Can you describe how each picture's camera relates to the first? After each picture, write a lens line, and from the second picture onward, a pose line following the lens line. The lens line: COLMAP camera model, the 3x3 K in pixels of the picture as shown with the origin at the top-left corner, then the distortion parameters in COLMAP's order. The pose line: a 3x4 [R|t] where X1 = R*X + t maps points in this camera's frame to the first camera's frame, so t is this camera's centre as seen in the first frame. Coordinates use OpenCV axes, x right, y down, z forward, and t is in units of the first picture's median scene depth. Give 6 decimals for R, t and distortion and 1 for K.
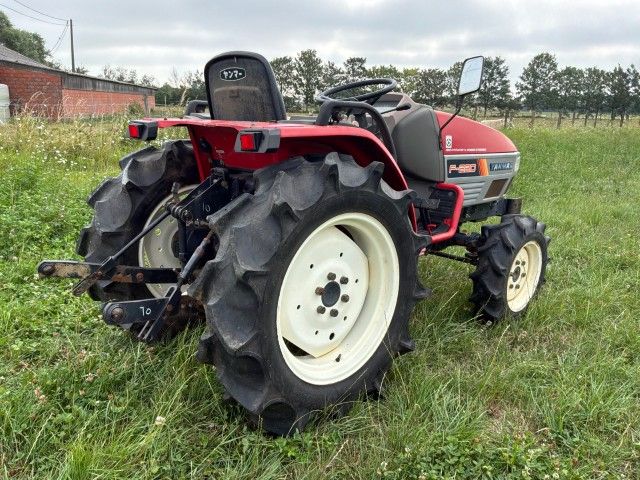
lens RADIAL K [[536.4, 0, 315.7], [0, 536.4, 241.7], [0, 0, 1]] dist [0.048676, -0.096080]
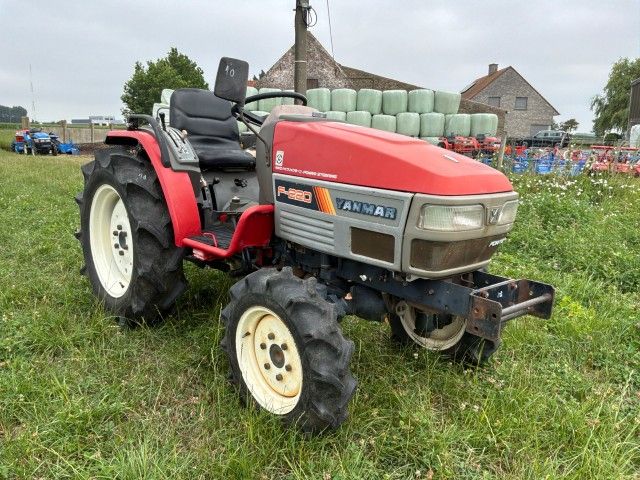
lens RADIAL K [[535.5, 0, 320.0], [0, 535.5, 240.0], [0, 0, 1]] dist [0.104049, -0.184379]
pose [[-0.025660, 0.164721, -0.986006, 1.044565], [-0.269474, 0.948680, 0.165498, -0.210461], [0.962666, 0.269950, 0.020045, 1.029955]]
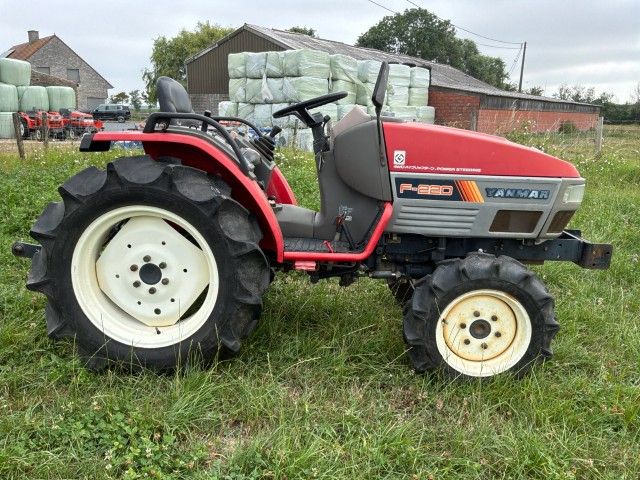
lens RADIAL K [[535.5, 0, 320.0], [0, 535.5, 240.0], [0, 0, 1]] dist [0.104049, -0.184379]
pose [[0.699243, 0.143867, -0.700258, 0.764104], [-0.171015, 0.984763, 0.031551, -0.053992], [0.694127, 0.097693, 0.713192, 0.271964]]
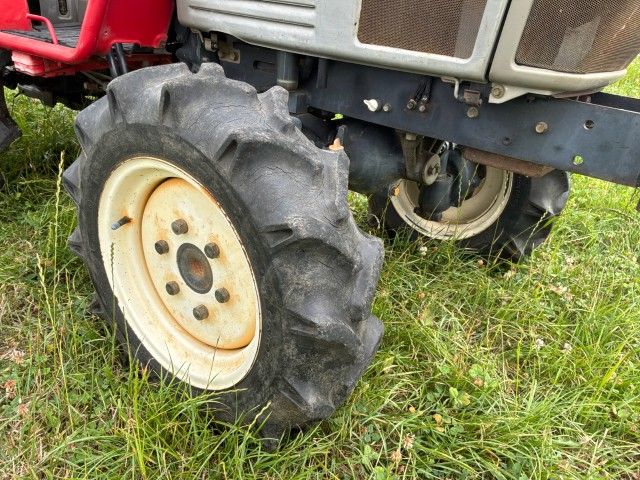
lens RADIAL K [[527.7, 0, 320.0], [0, 527.7, 240.0], [0, 0, 1]] dist [0.111124, -0.199641]
pose [[0.144719, 0.384100, -0.911879, 0.673071], [-0.318377, 0.890647, 0.324629, -0.077748], [0.936853, 0.243342, 0.251182, 1.017386]]
